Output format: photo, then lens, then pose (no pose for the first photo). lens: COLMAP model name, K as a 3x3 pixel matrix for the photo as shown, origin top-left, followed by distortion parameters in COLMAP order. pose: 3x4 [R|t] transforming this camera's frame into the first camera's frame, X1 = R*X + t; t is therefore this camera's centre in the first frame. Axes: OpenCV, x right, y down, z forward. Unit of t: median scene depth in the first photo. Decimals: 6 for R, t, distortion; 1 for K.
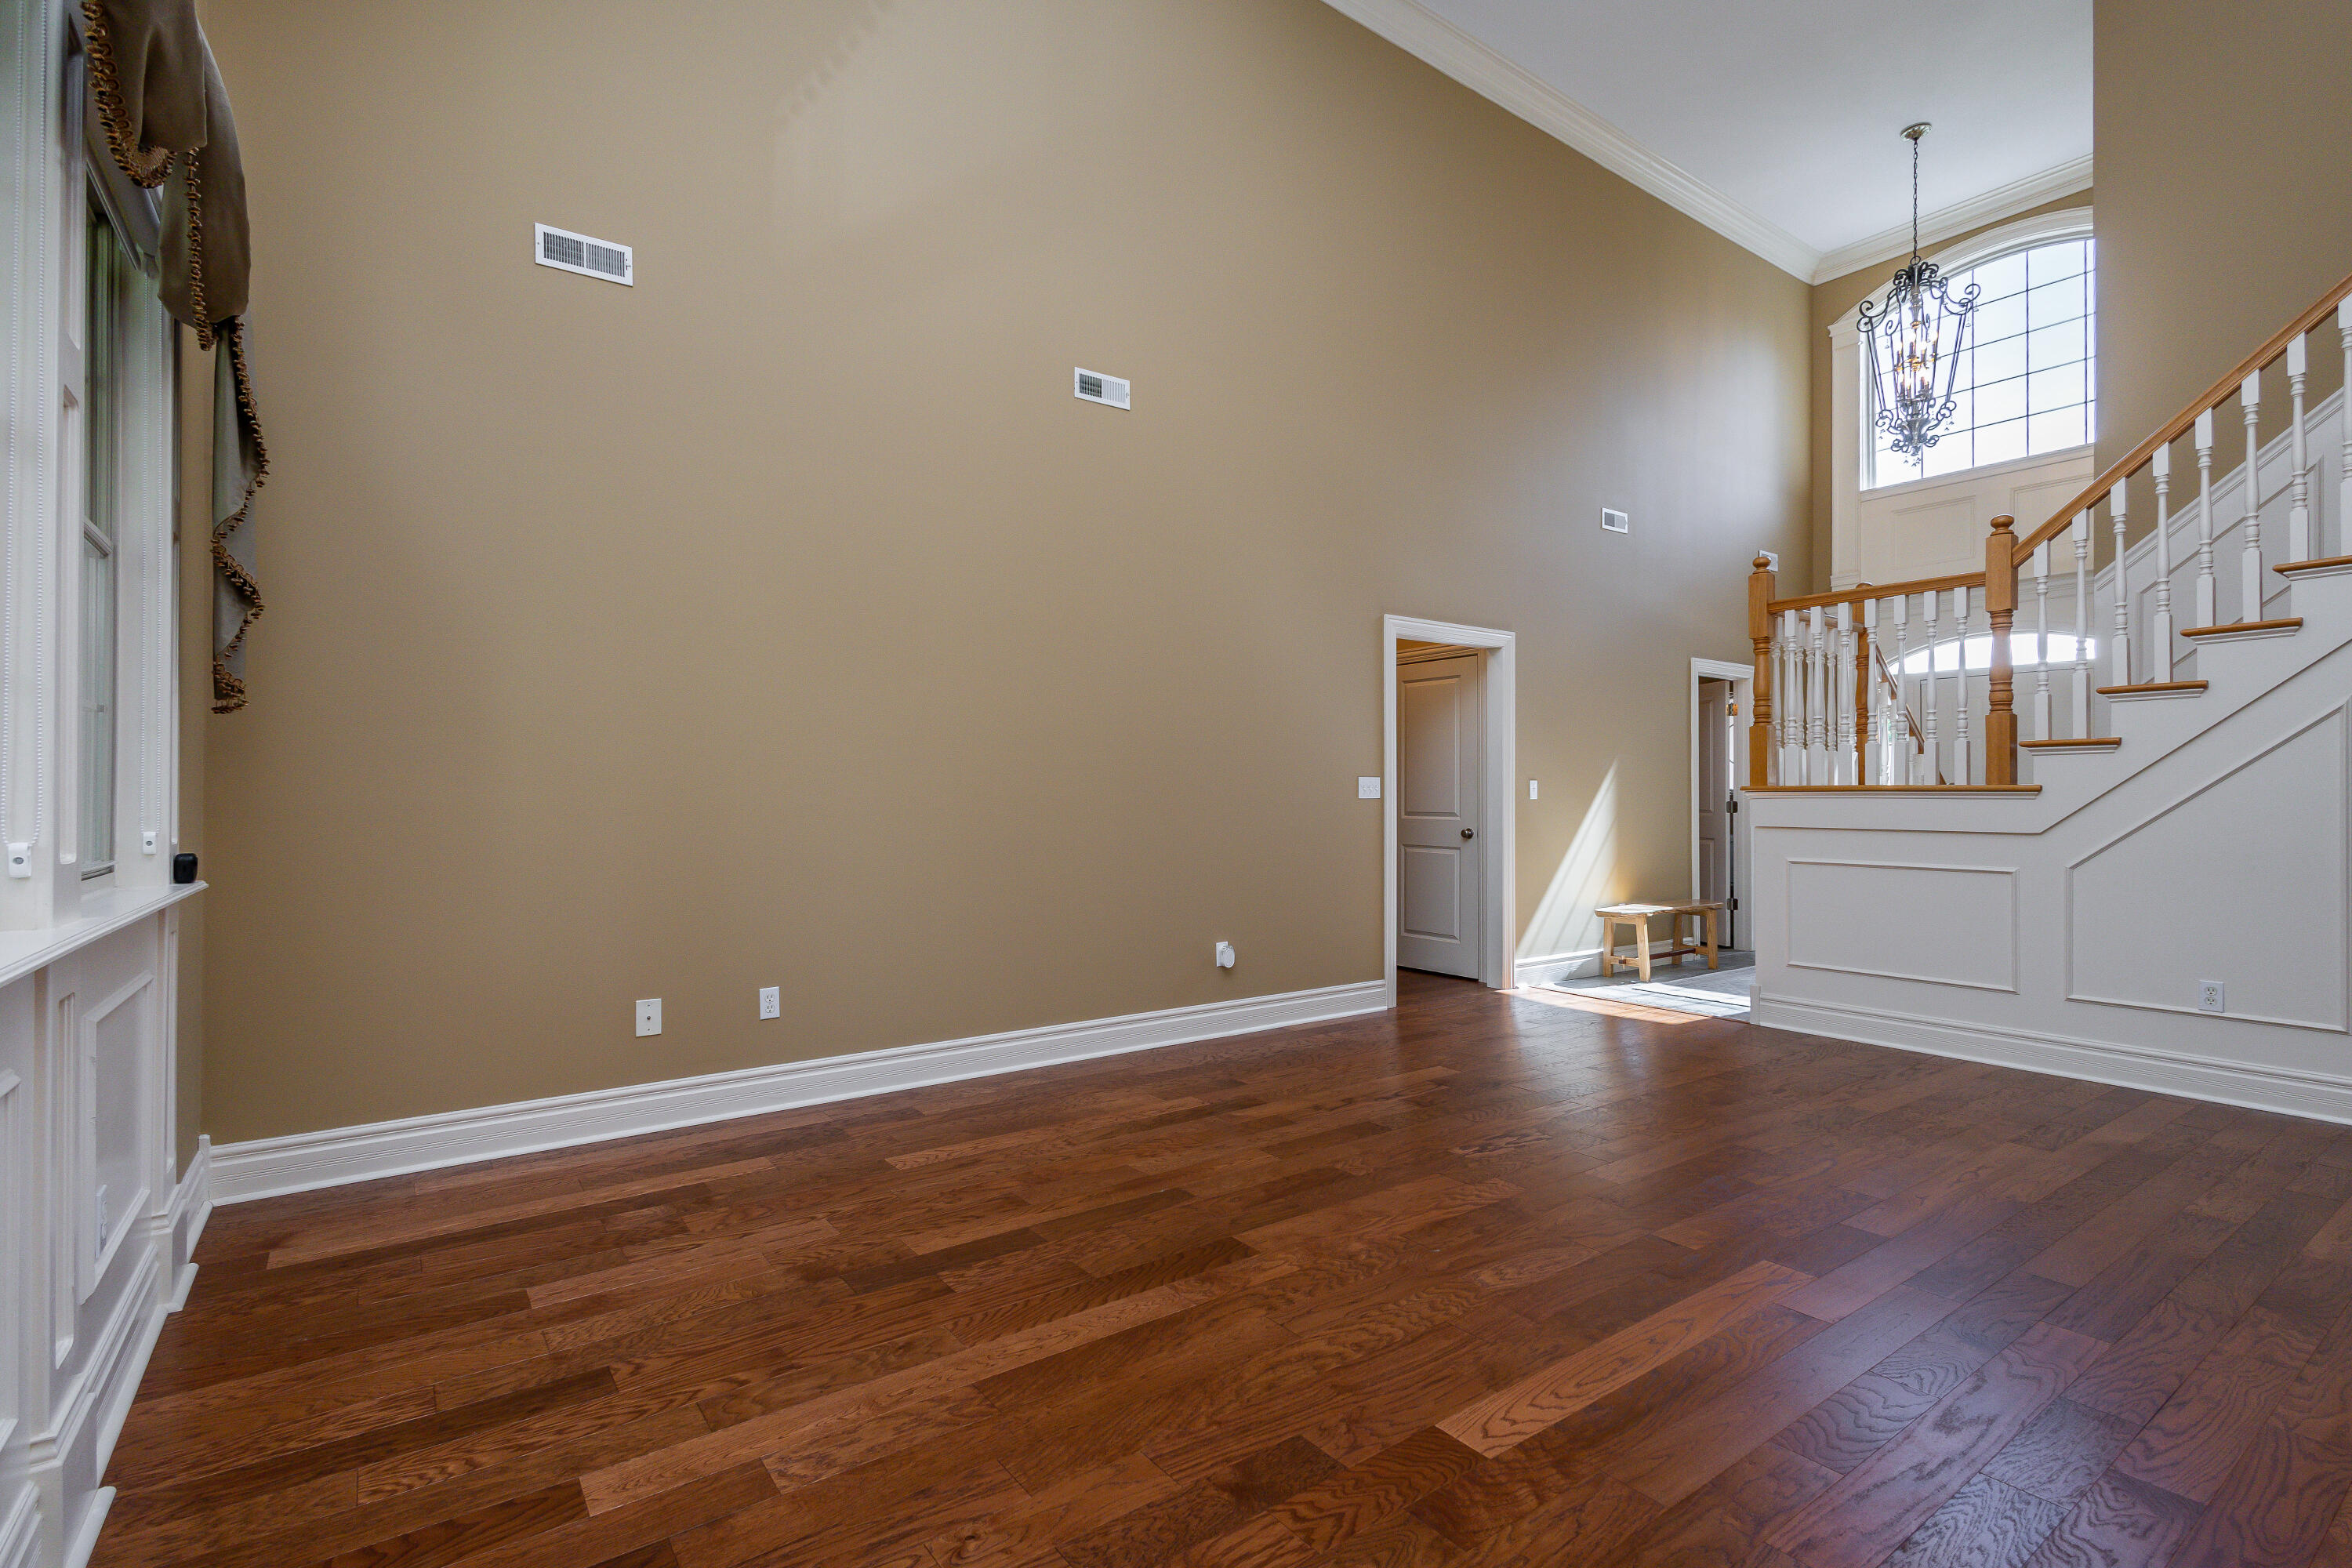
lens RADIAL K [[1085.1, 0, 1174.1], [0, 1085.1, 788.5], [0, 0, 1]] dist [0.016608, -0.007428]
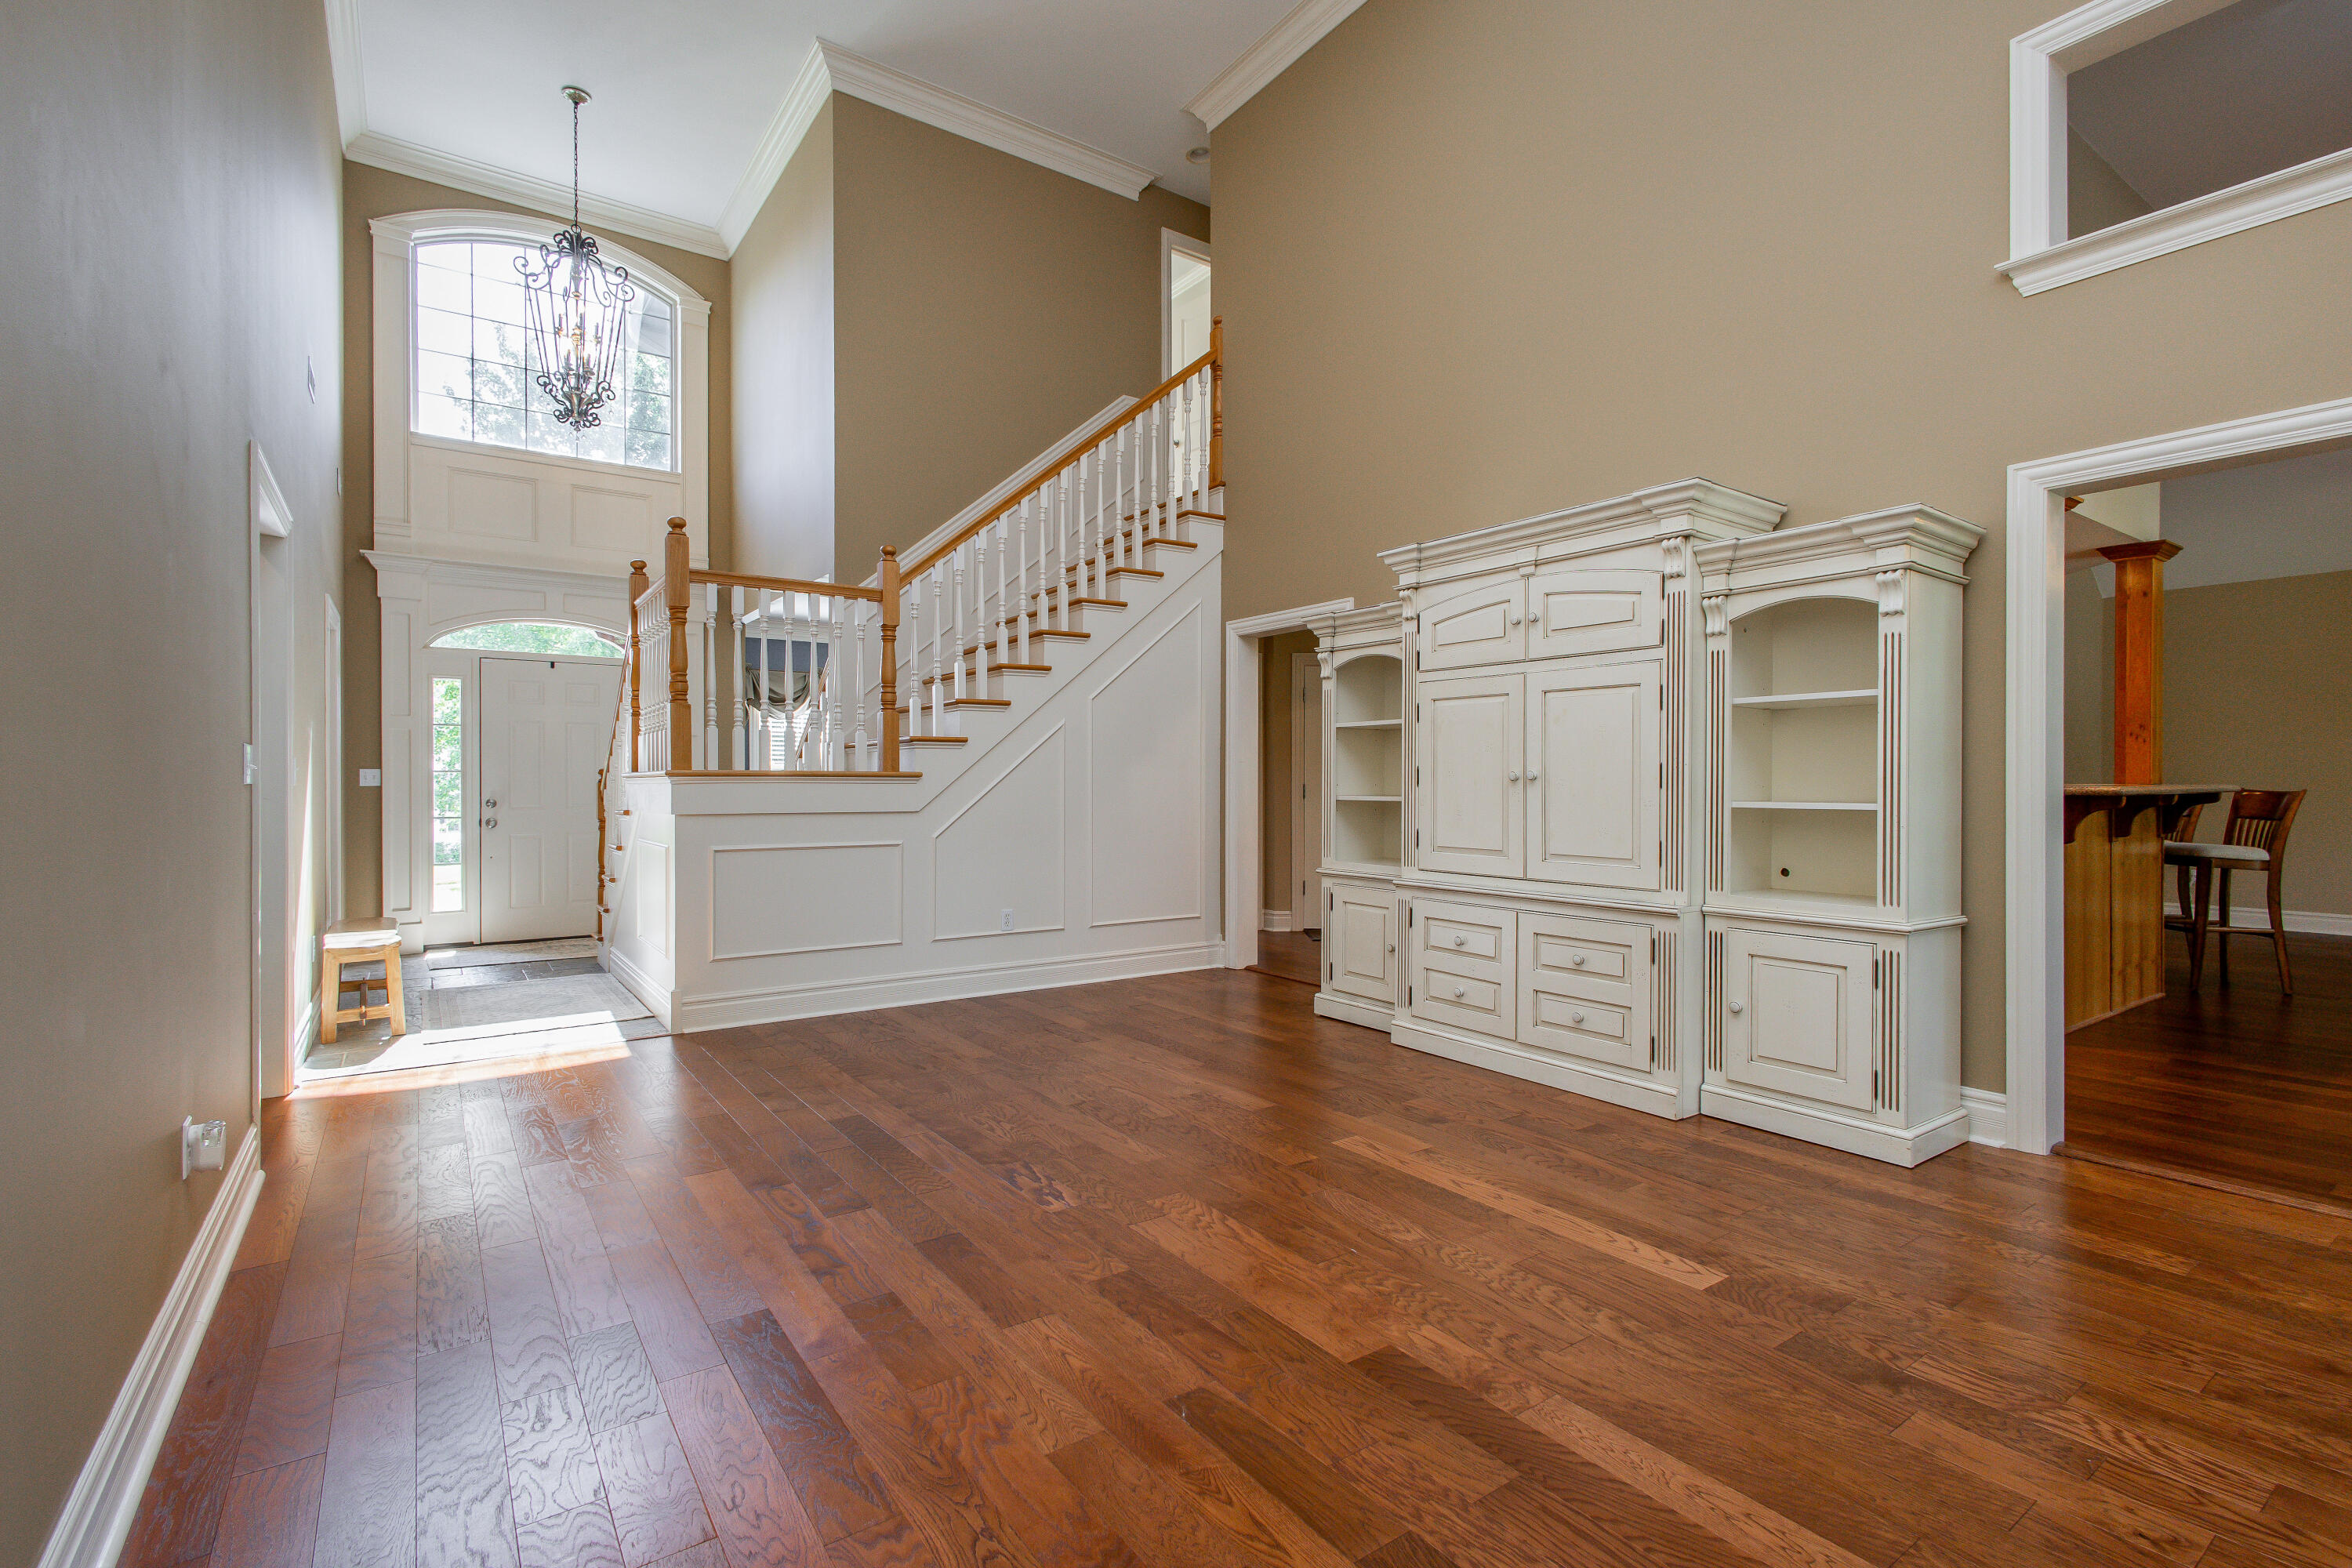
lens RADIAL K [[1085.1, 0, 1174.1], [0, 1085.1, 788.5], [0, 0, 1]] dist [0.016608, -0.007428]
pose [[0.015563, -0.005967, 0.999861, -0.605395], [-0.007736, 0.999952, 0.006088, 0.007187], [-0.999849, -0.007830, 0.015516, 0.954055]]
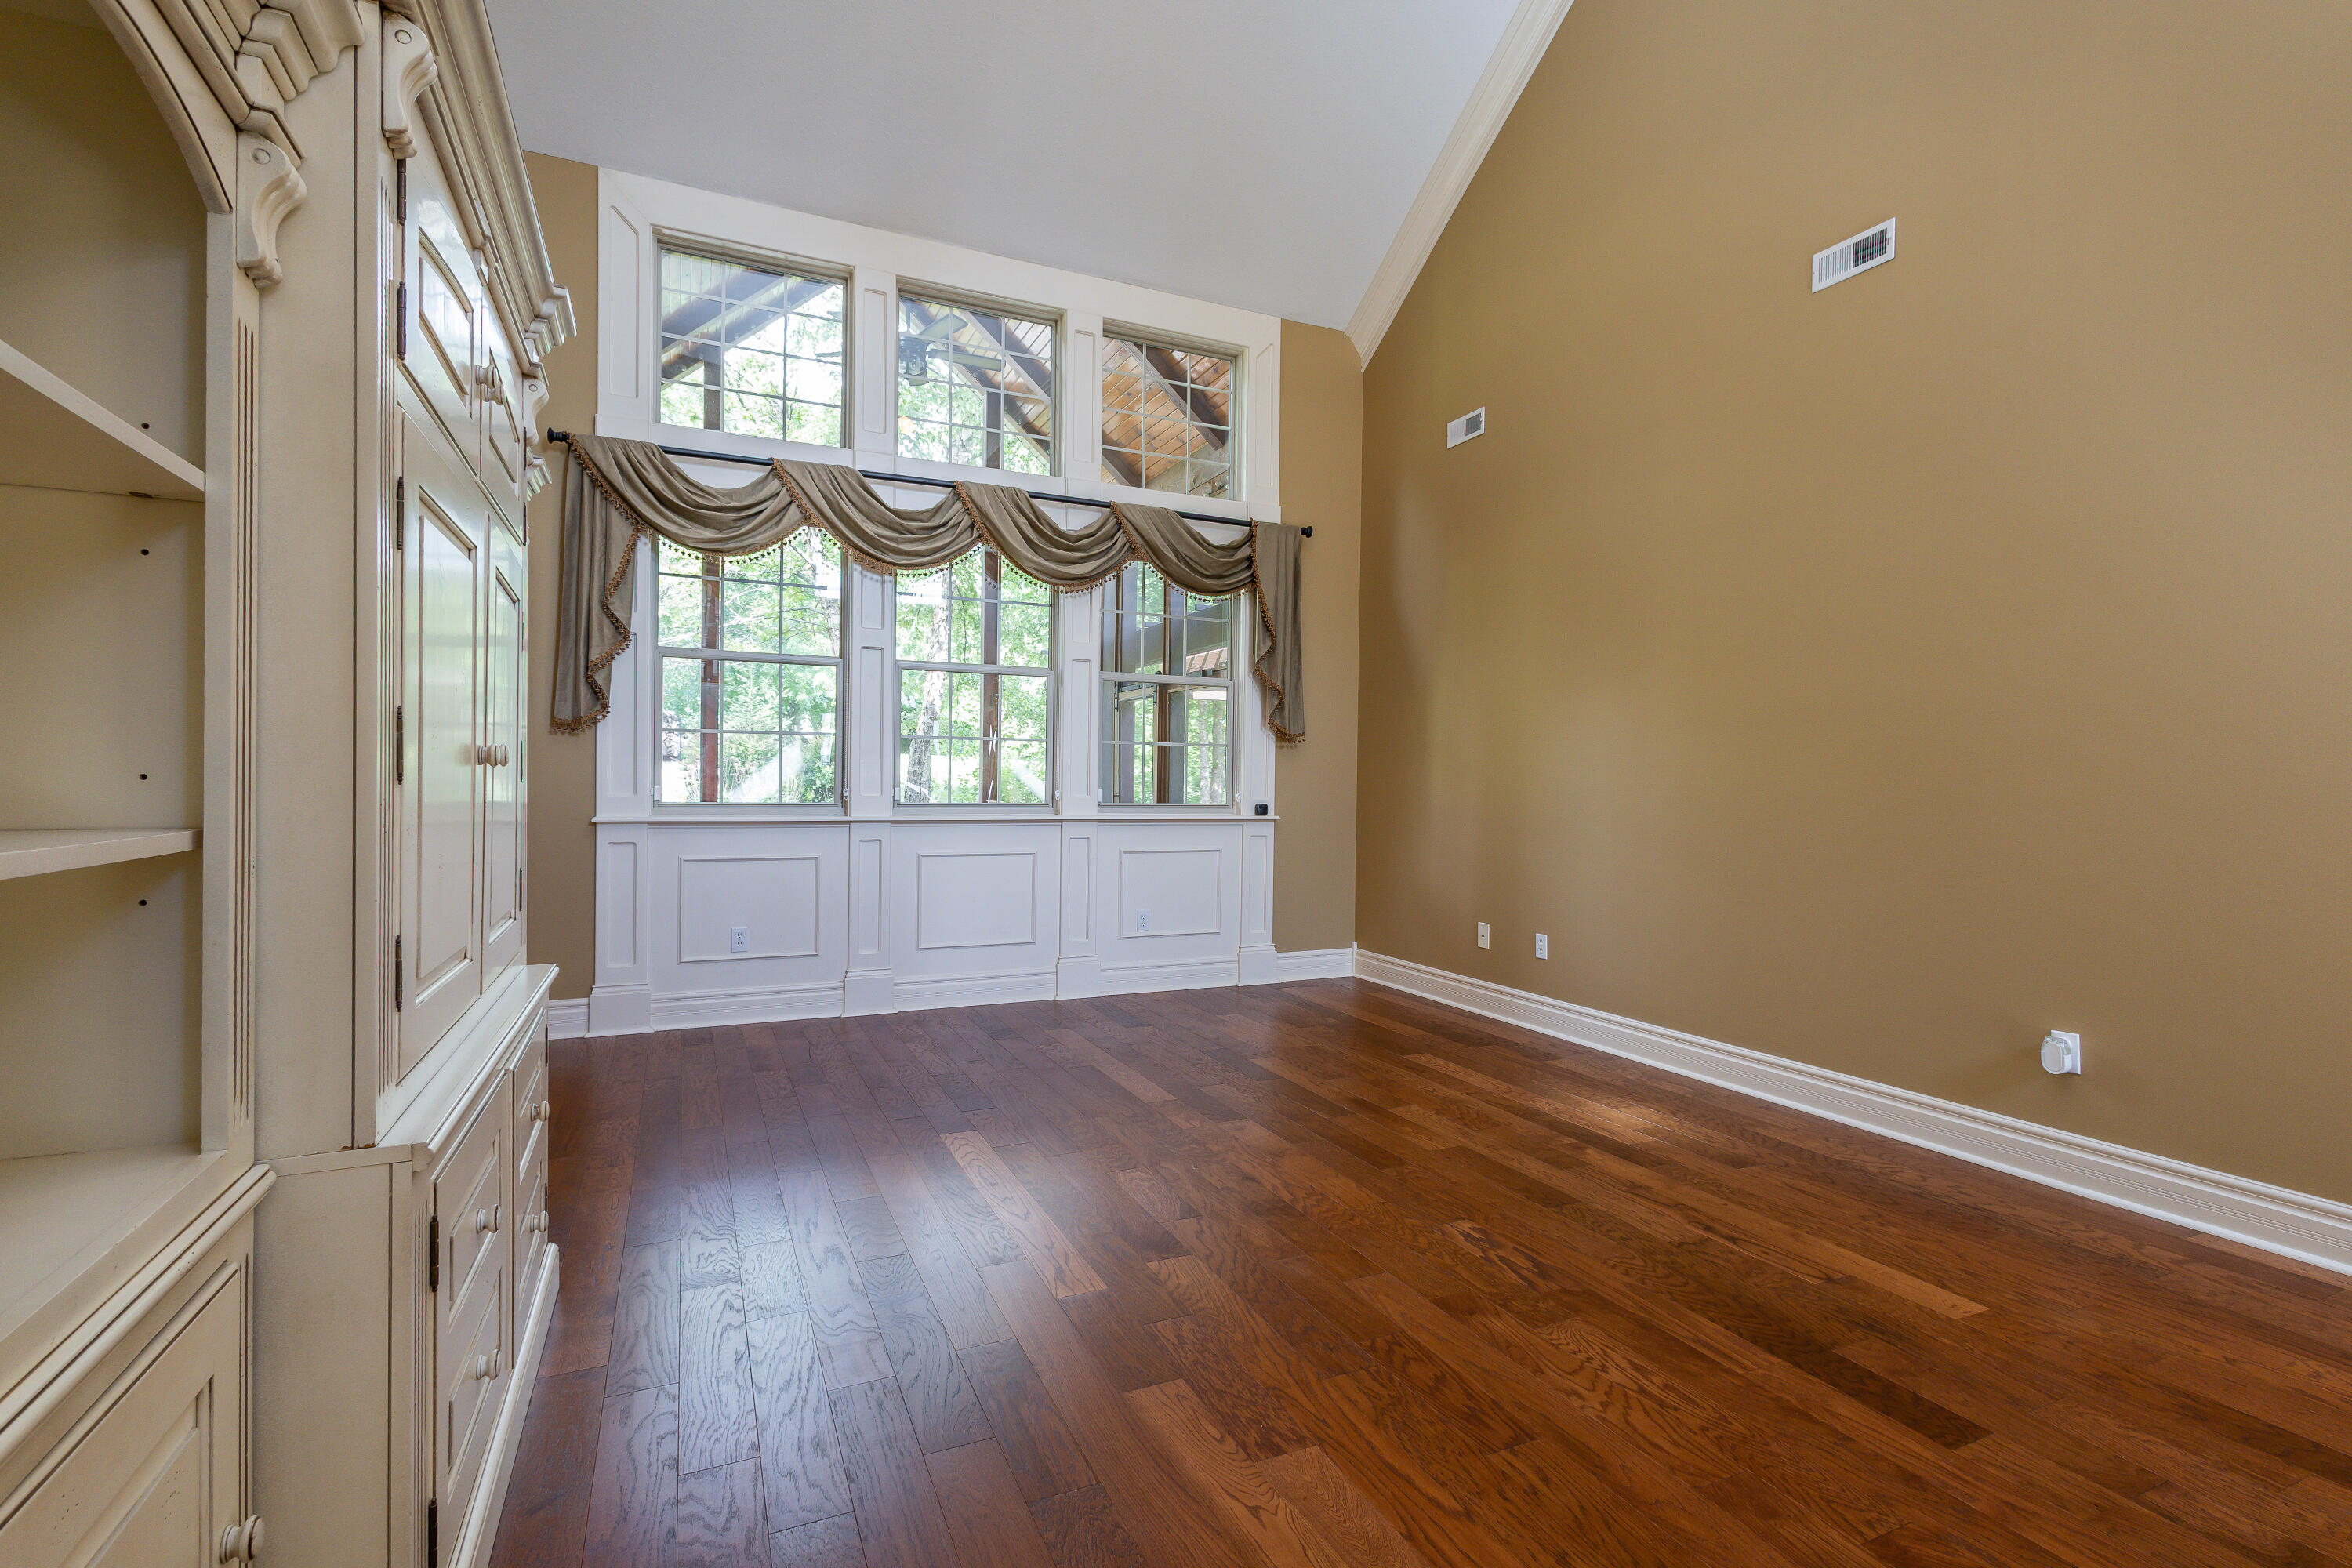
lens RADIAL K [[1091.0, 0, 1176.0], [0, 1091.0, 784.0], [0, 0, 1]] dist [0.003272, -0.000772]
pose [[-0.199144, 0.001496, -0.979969, 1.160824], [-0.001866, 0.999996, 0.001906, 0.007427], [0.979969, 0.002208, -0.199140, 1.009500]]
